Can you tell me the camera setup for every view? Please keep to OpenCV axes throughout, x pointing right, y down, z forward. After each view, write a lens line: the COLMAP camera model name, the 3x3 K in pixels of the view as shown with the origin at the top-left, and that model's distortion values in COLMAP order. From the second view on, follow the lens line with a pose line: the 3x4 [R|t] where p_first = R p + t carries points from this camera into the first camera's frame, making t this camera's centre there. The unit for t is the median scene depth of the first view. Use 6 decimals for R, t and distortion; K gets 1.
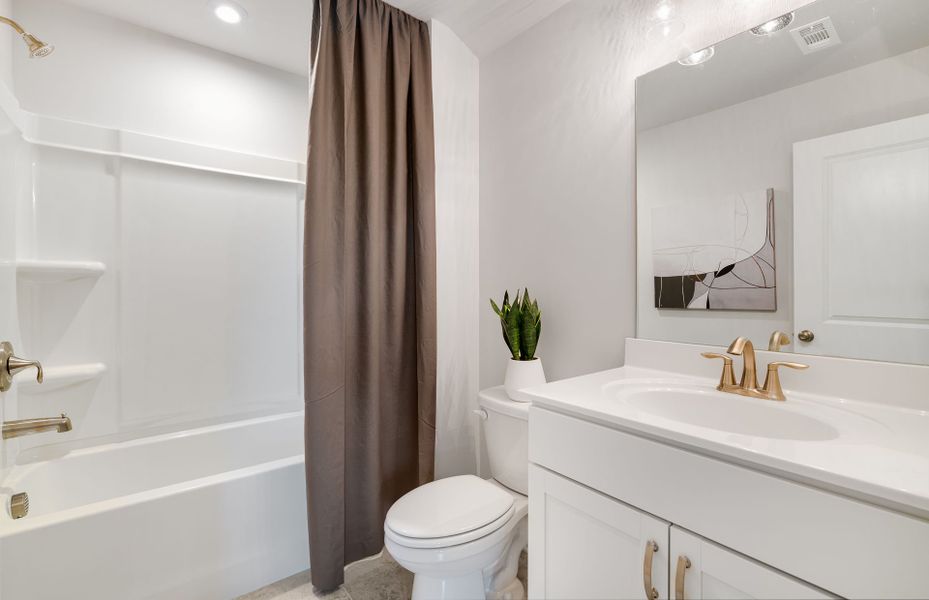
lens RADIAL K [[420.7, 0, 464.5], [0, 420.7, 300.0], [0, 0, 1]] dist [0.000485, 0.000128]
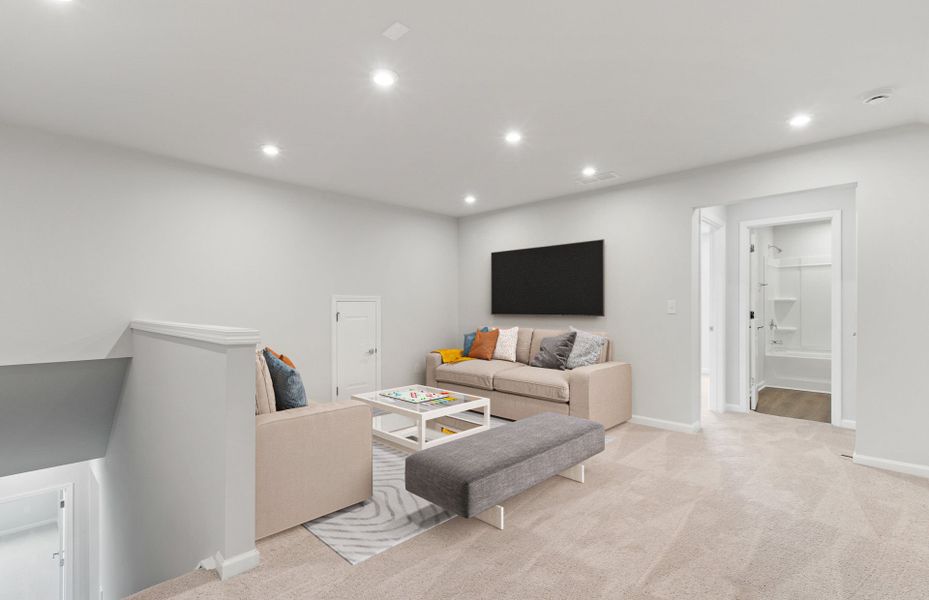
lens RADIAL K [[420.7, 0, 464.5], [0, 420.7, 300.0], [0, 0, 1]] dist [0.000485, 0.000128]
pose [[0.121098, -0.011695, -0.992572, 2.450717], [-0.014061, 0.999810, -0.013495, 0.014558], [0.992541, 0.015591, 0.120911, -2.317003]]
